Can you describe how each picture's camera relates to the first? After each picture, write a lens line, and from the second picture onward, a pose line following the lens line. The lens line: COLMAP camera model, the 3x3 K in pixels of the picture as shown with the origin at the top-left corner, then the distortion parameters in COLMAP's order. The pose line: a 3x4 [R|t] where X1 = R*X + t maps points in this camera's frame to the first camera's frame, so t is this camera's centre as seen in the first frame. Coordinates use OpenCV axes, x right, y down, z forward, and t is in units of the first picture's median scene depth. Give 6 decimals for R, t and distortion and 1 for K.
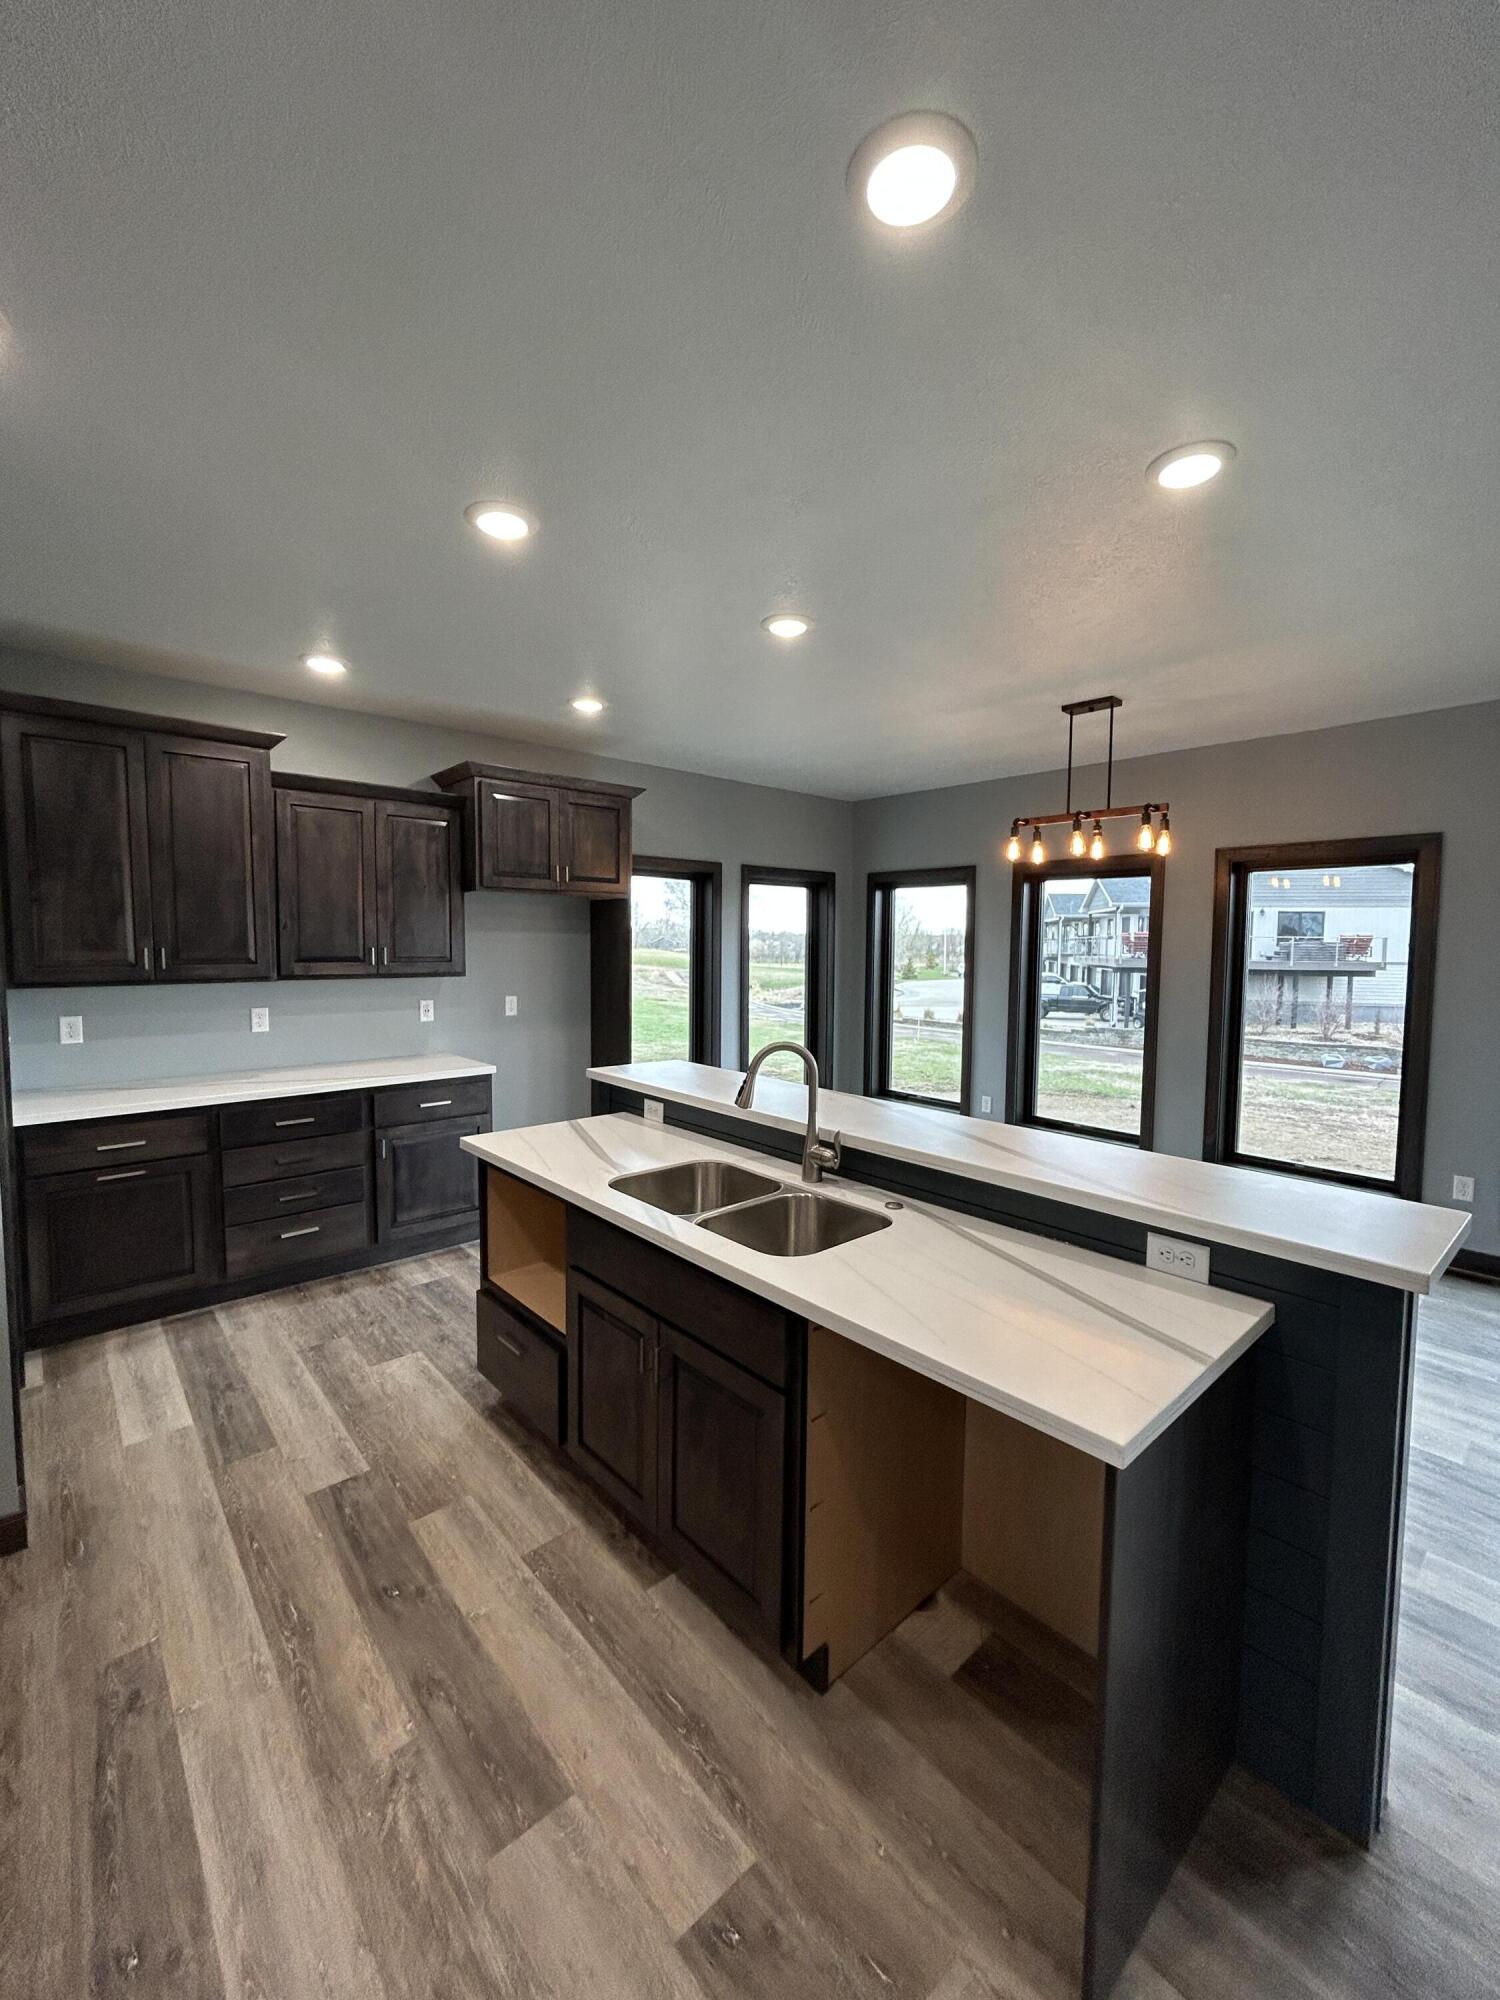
lens RADIAL K [[811.4, 0, 753.6], [0, 811.4, 993.0], [0, 0, 1]] dist [-0.003990, 0.001510]
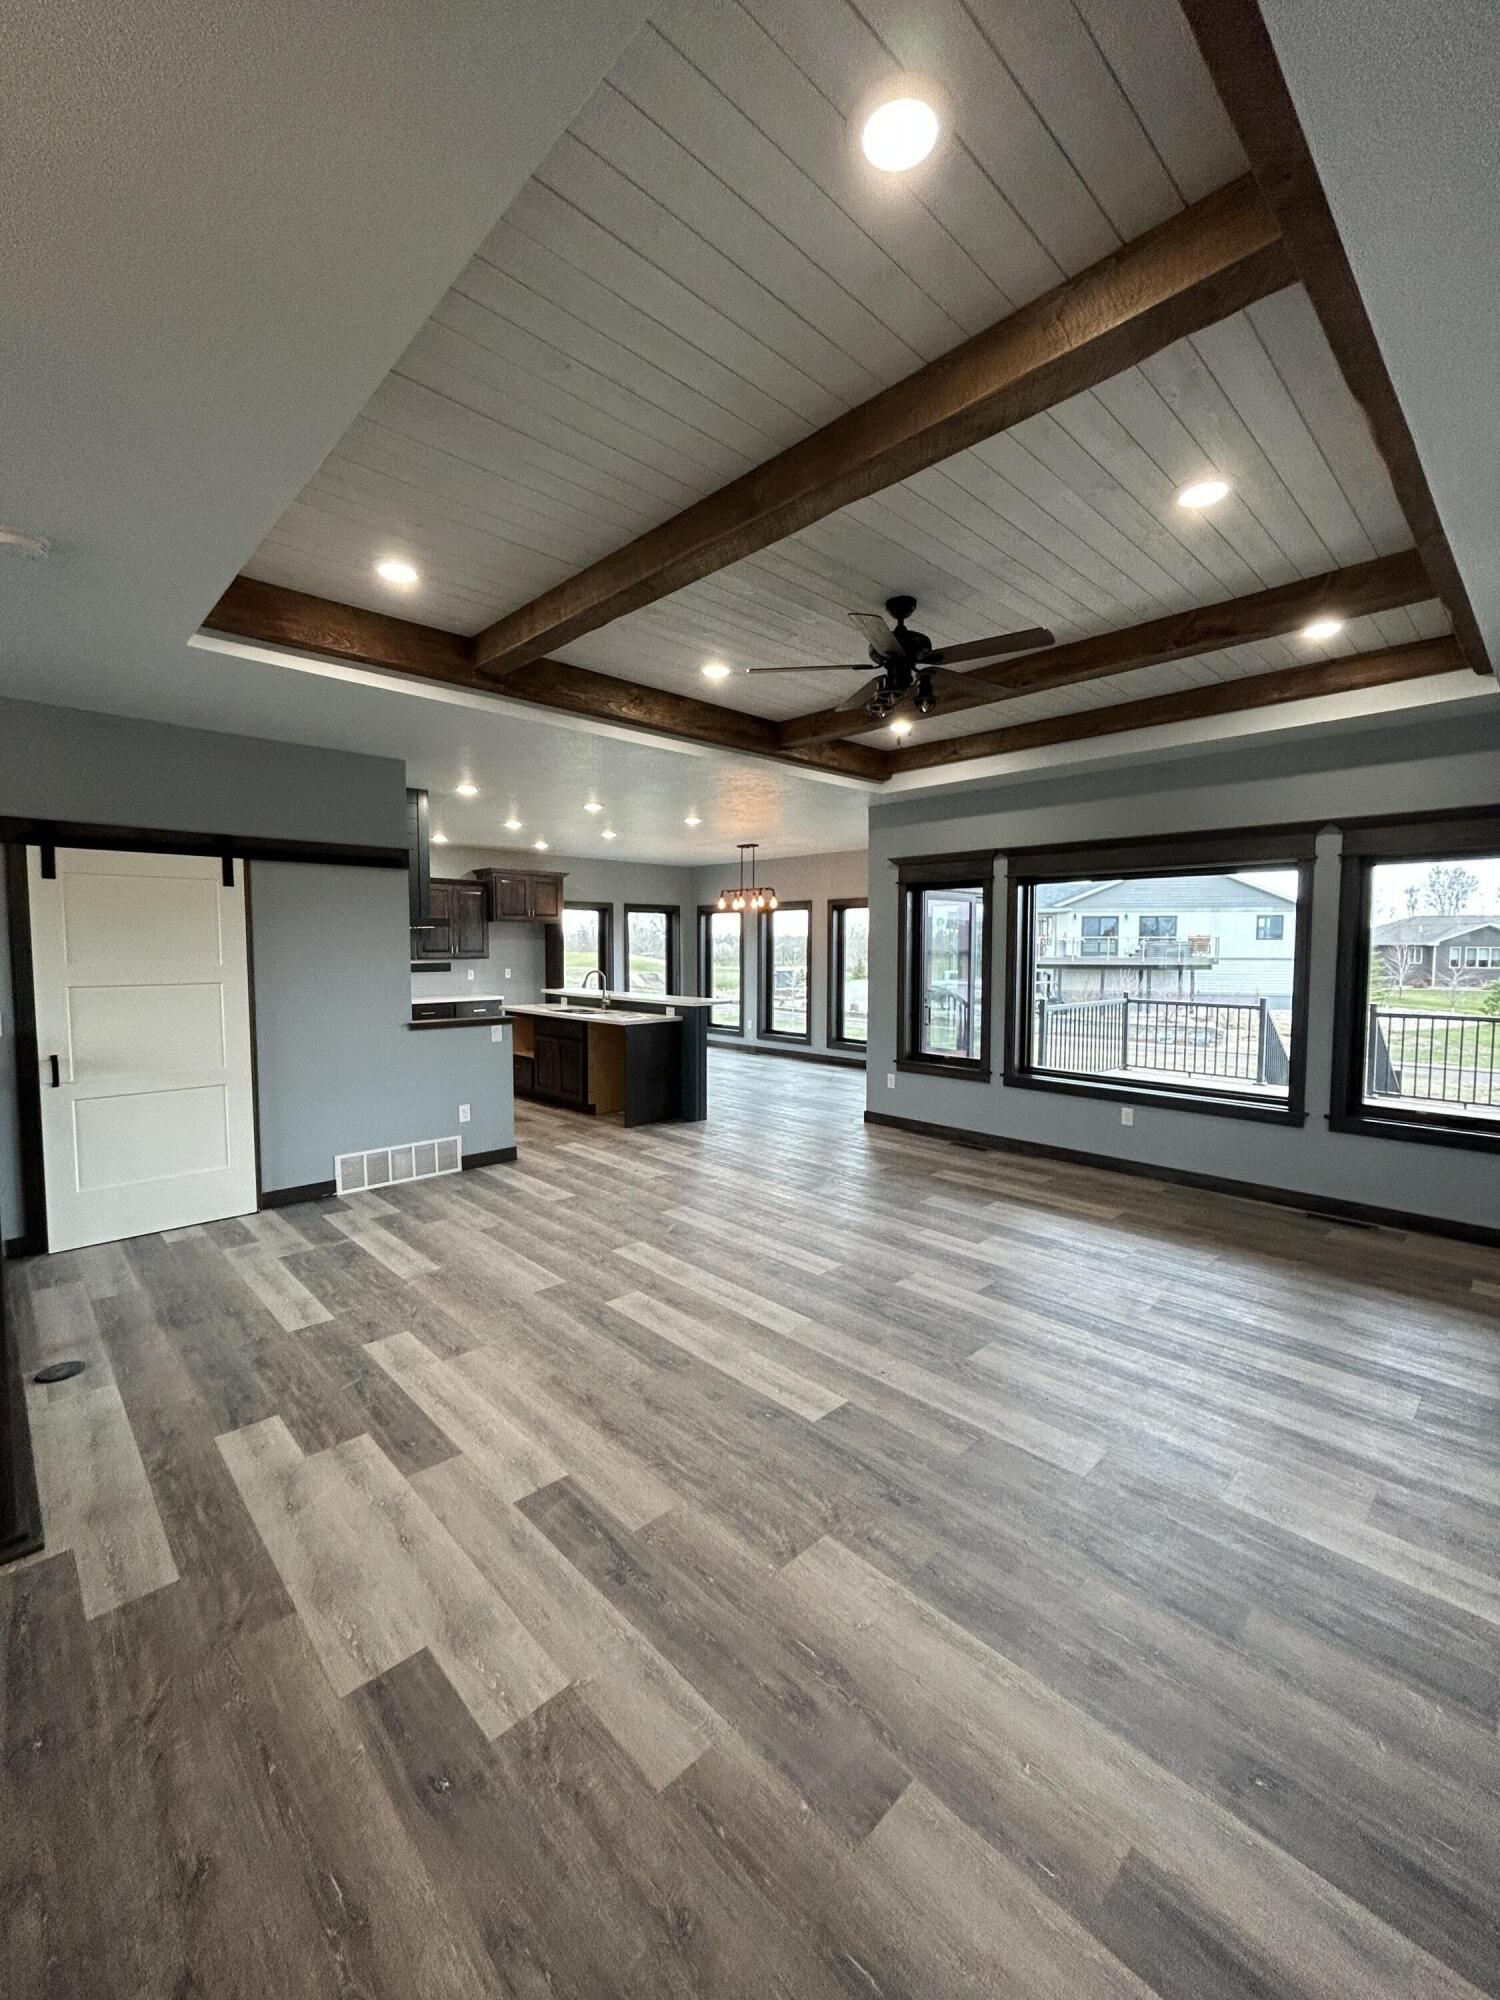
lens RADIAL K [[811.4, 0, 757.3], [0, 811.4, 995.8], [0, 0, 1]] dist [-0.003990, 0.001510]
pose [[0.999111, -0.010407, 0.040847, 0.438607], [0.010455, 0.999945, -0.000980, 0.134604], [-0.040834, 0.001406, 0.999165, -1.885843]]
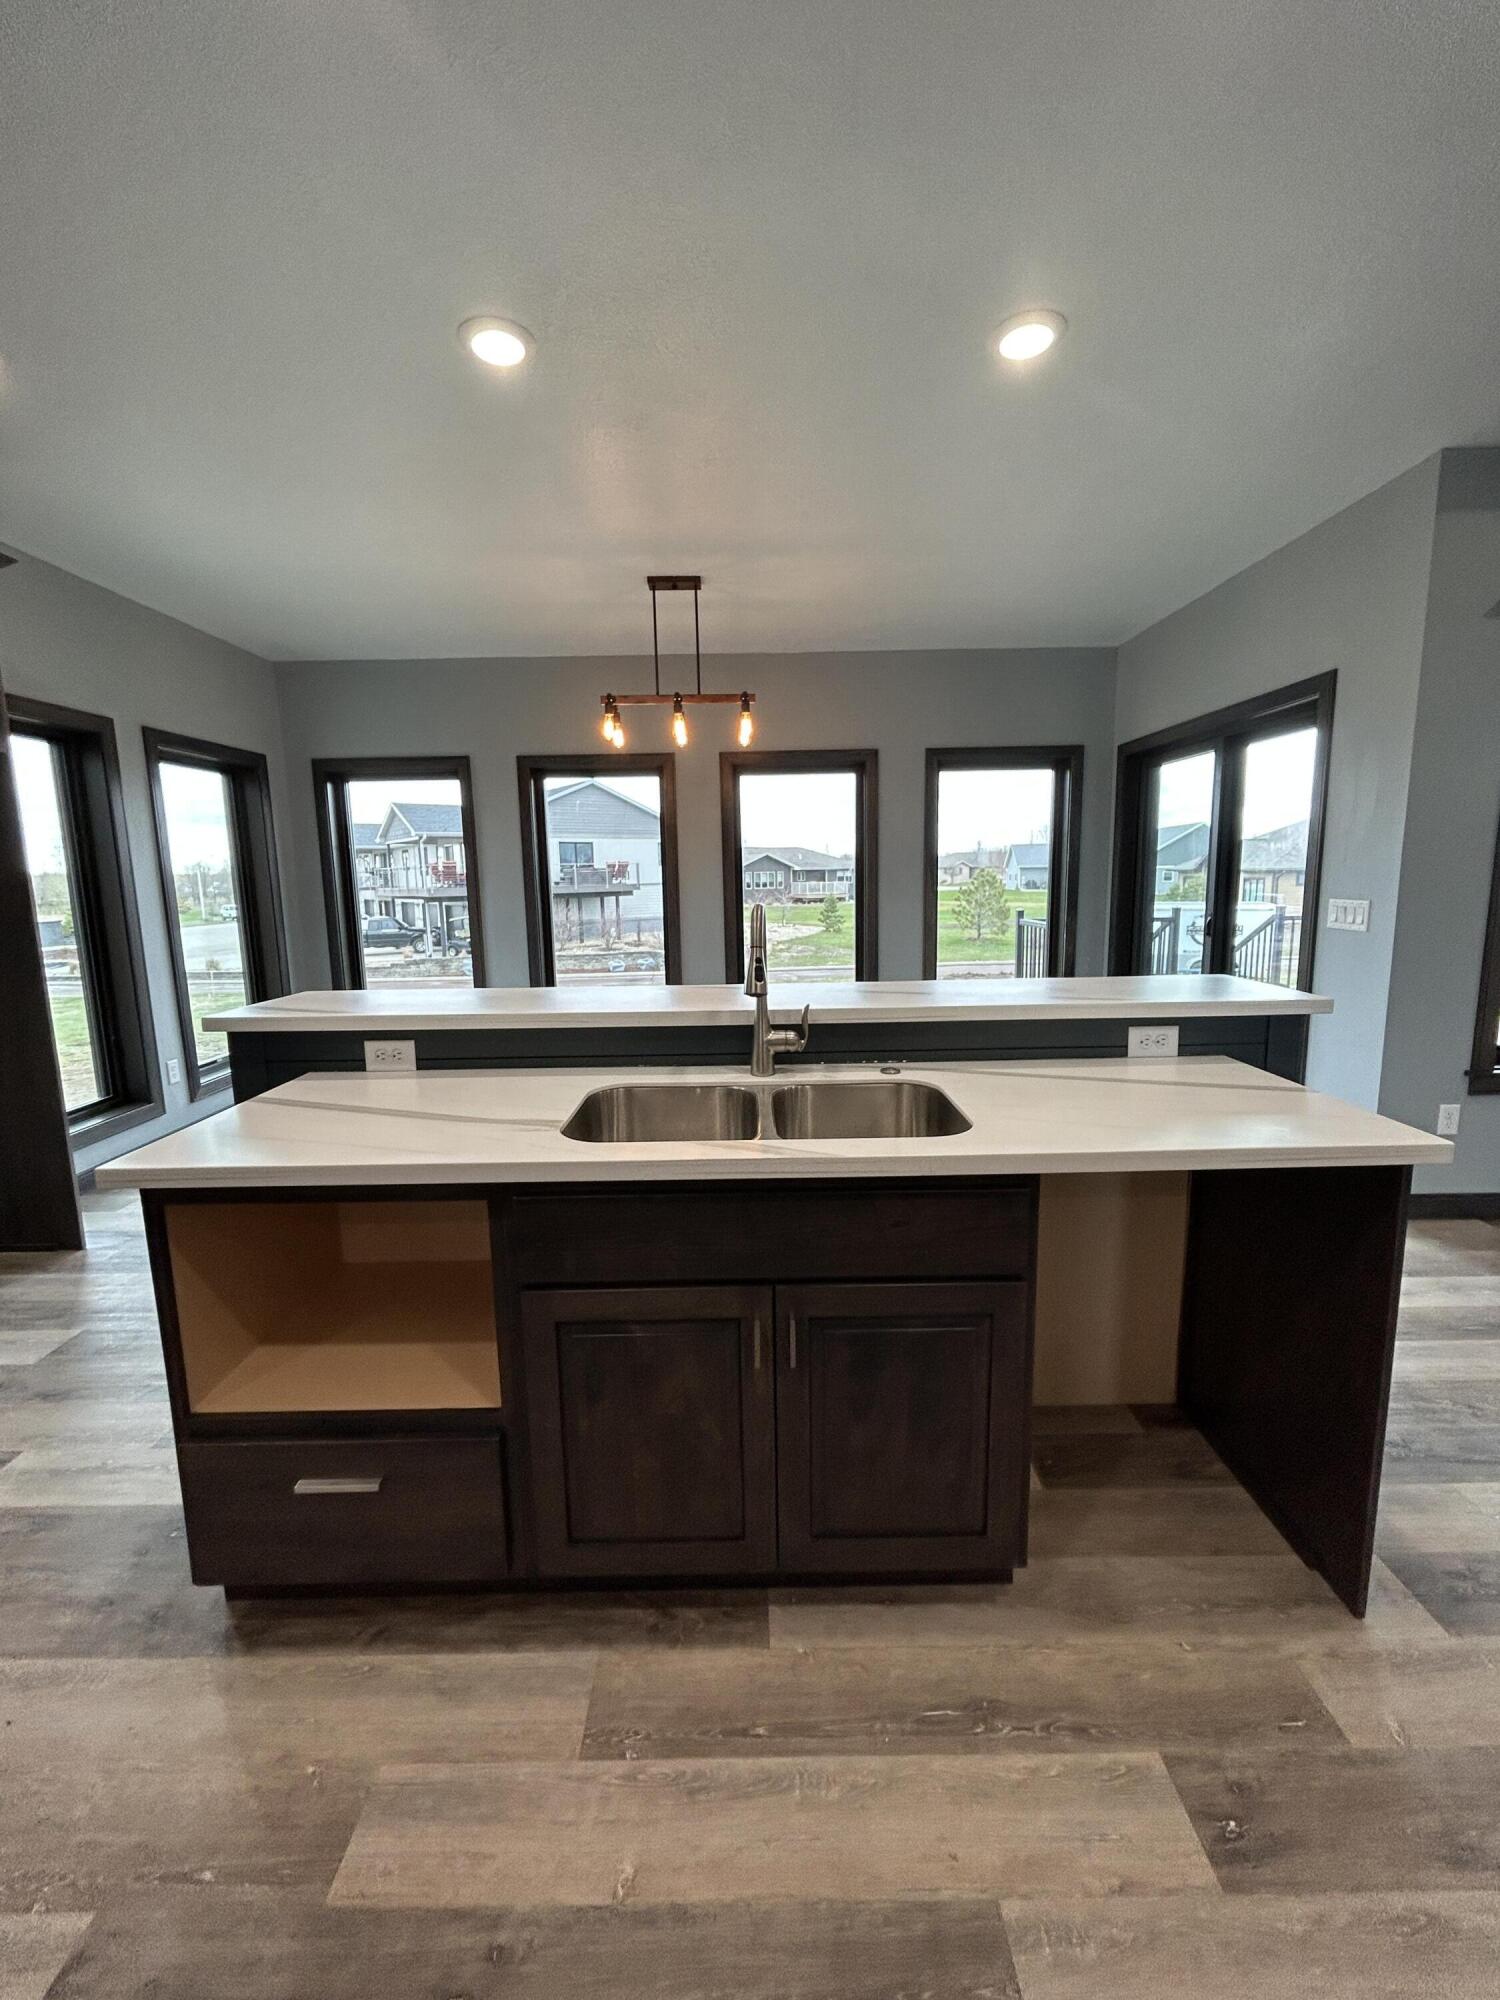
lens RADIAL K [[811.4, 0, 756.6], [0, 811.4, 992.3], [0, 0, 1]] dist [-0.003990, 0.001510]
pose [[0.663808, -0.130566, 0.736418, -0.391387], [0.073018, 0.991254, 0.109930, 0.043540], [-0.744330, -0.019200, 0.667536, 0.343197]]
